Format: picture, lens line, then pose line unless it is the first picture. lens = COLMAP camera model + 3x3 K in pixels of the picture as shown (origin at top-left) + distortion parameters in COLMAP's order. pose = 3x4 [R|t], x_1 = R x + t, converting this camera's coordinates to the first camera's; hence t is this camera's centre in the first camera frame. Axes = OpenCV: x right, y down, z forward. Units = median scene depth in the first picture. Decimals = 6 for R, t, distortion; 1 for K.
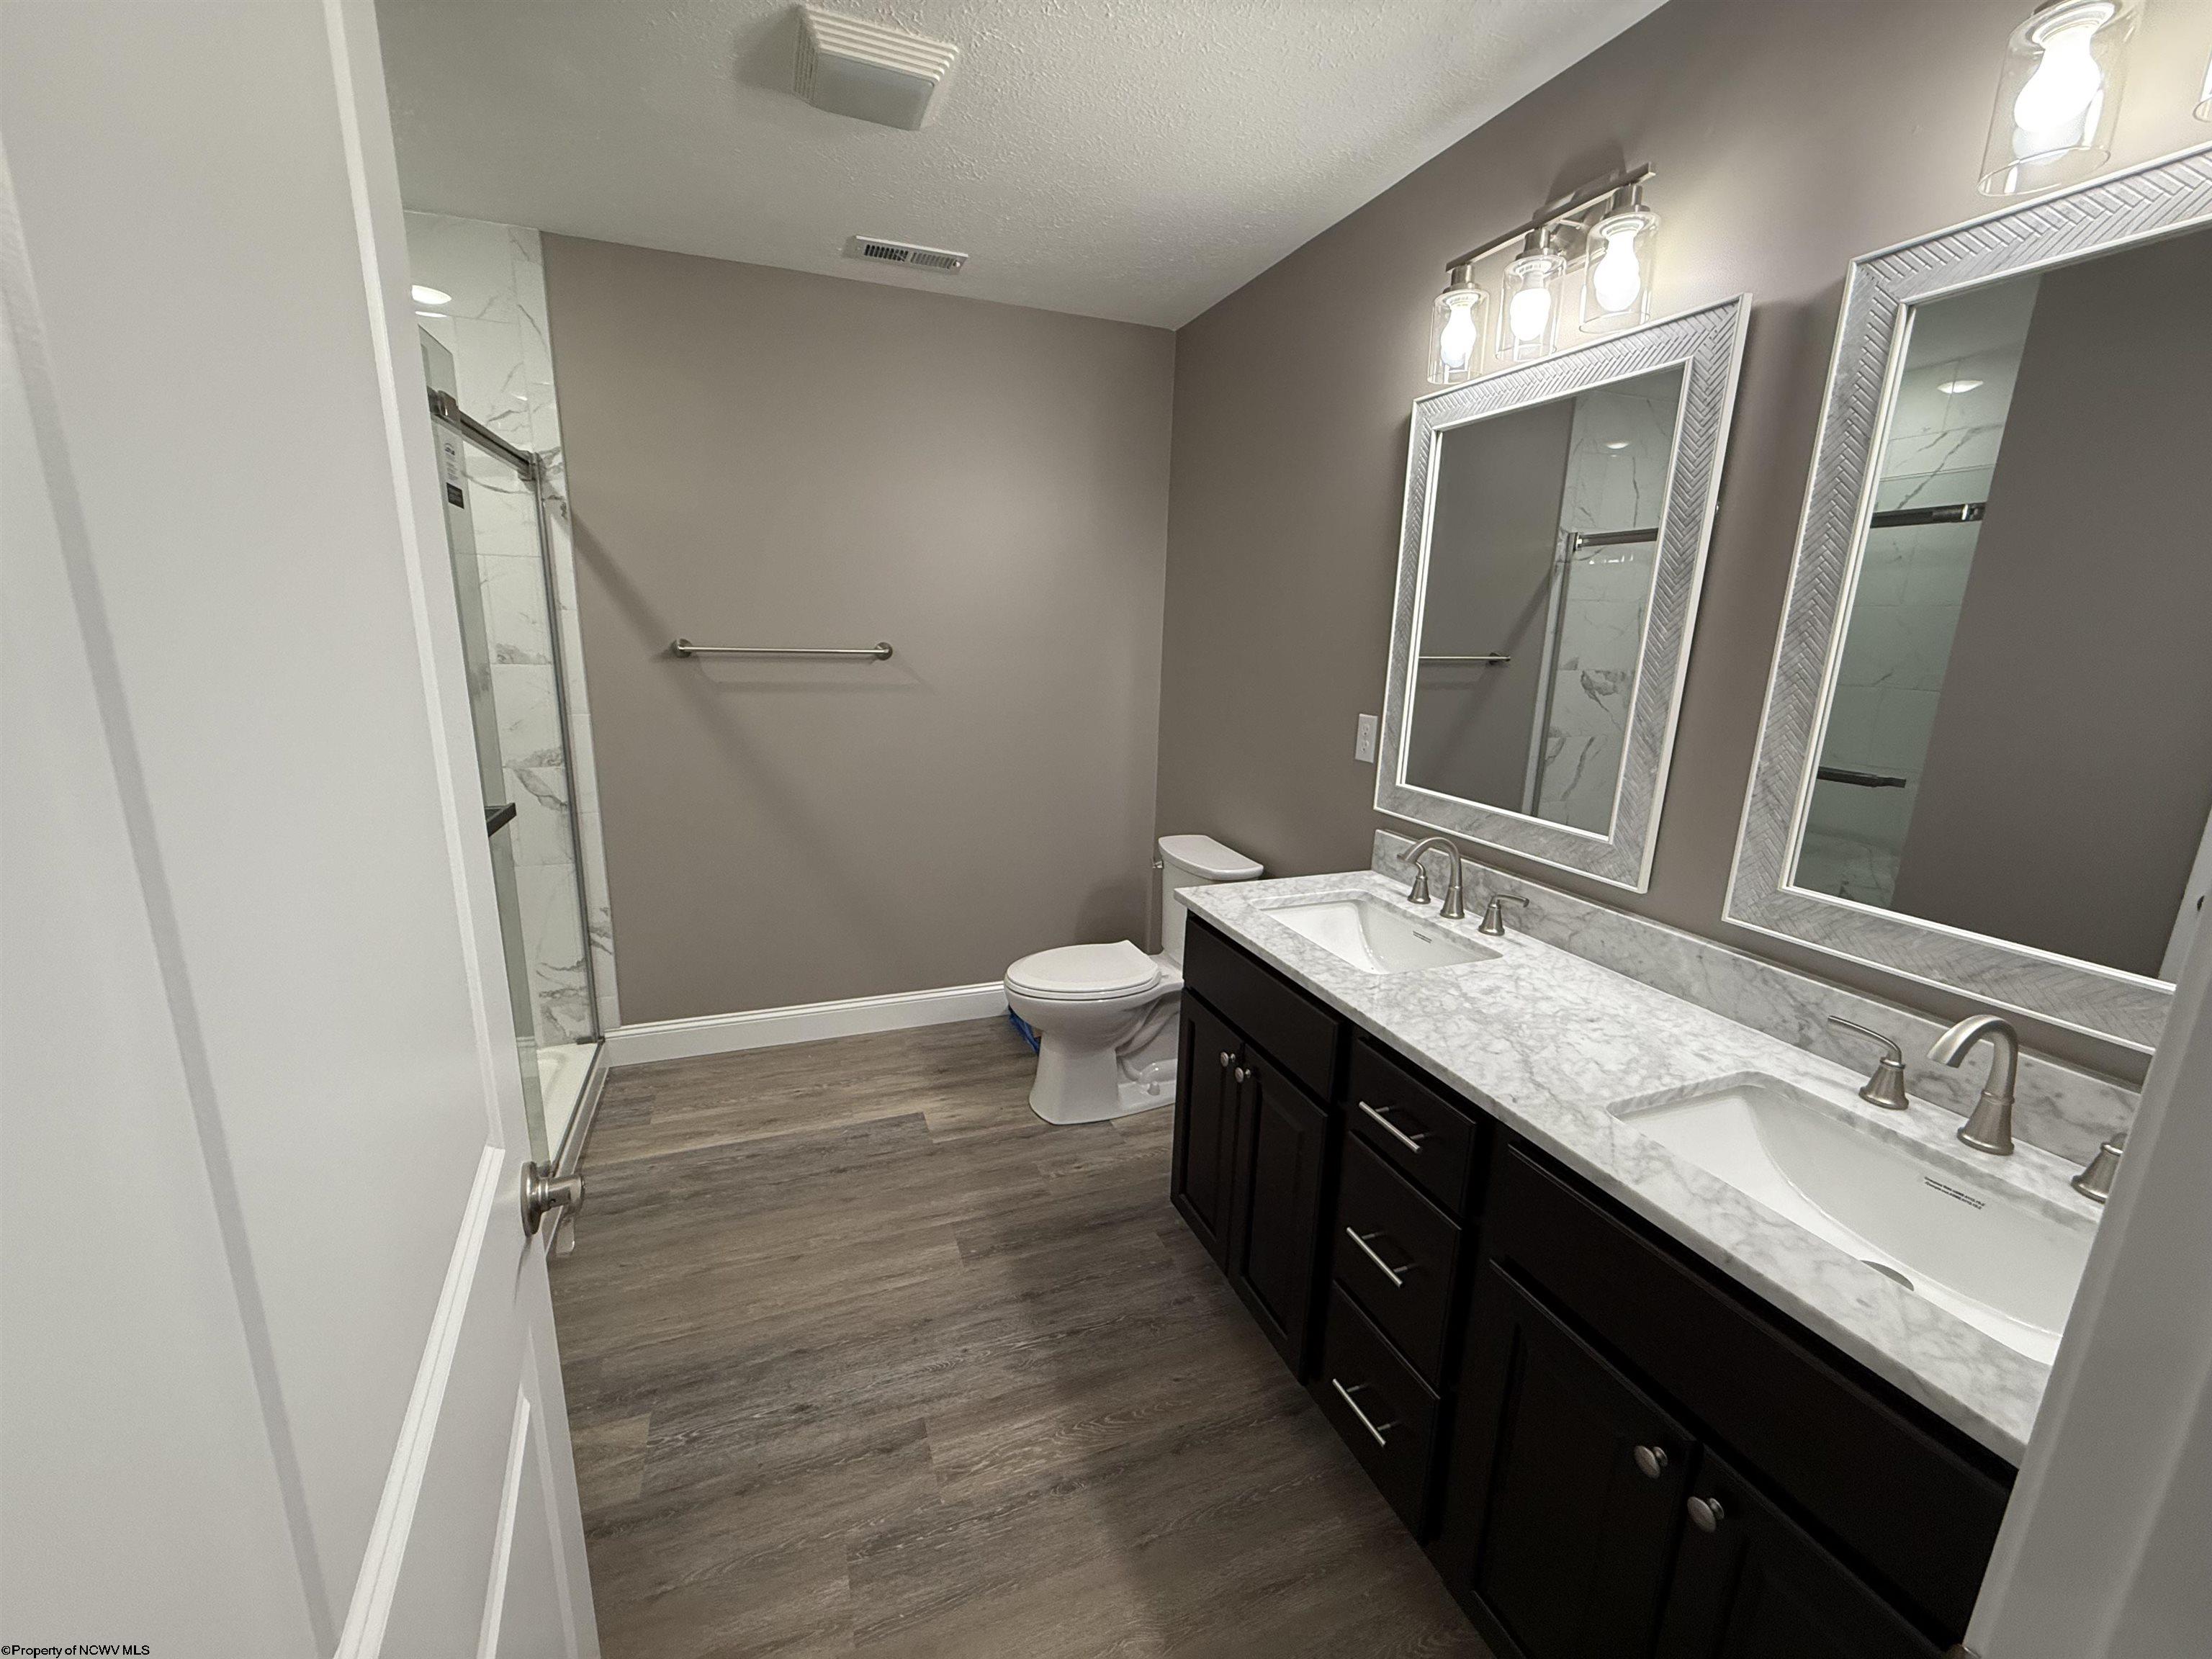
lens RADIAL K [[881.4, 0, 1091.2], [0, 881.4, 826.5], [0, 0, 1]] dist [-0.000291, -0.000325]
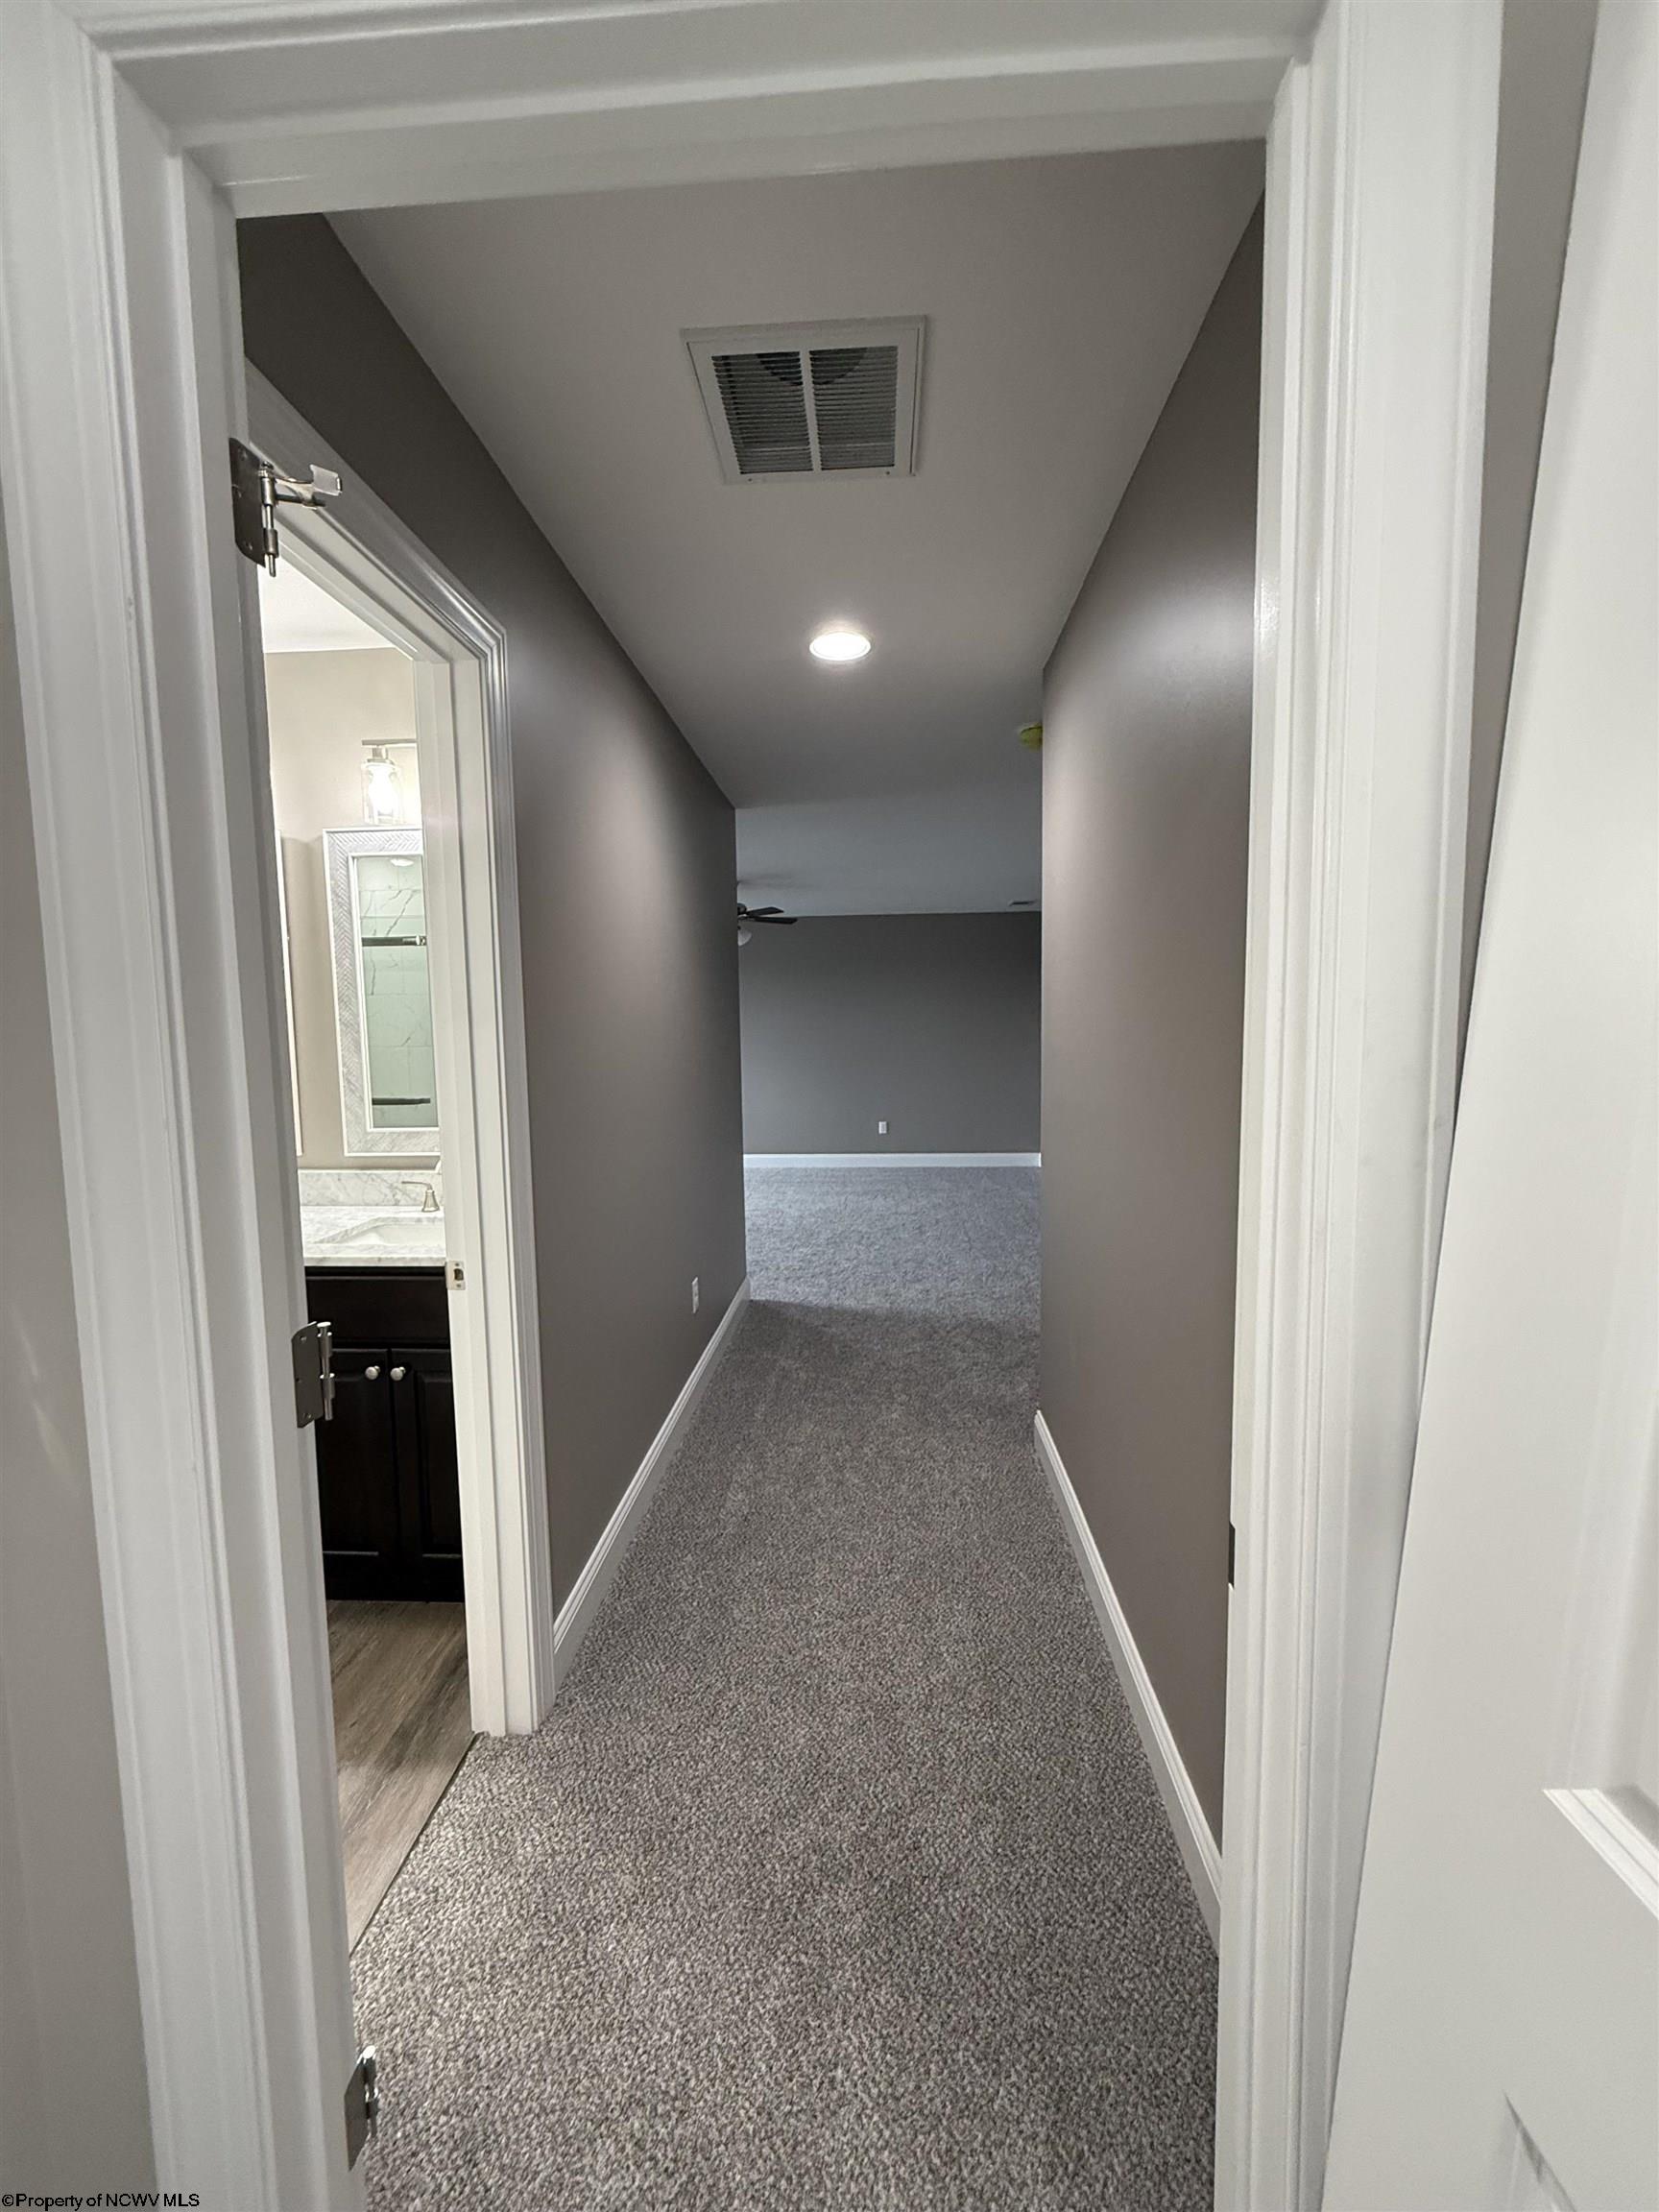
lens RADIAL K [[881.4, 0, 820.1], [0, 881.4, 1107.8], [0, 0, 1]] dist [-0.000291, -0.000325]
pose [[0.409853, -0.118288, 0.904449, -0.566509], [0.230892, 0.972717, 0.022587, 0.207897], [-0.882445, 0.199573, 0.425982, -0.726568]]
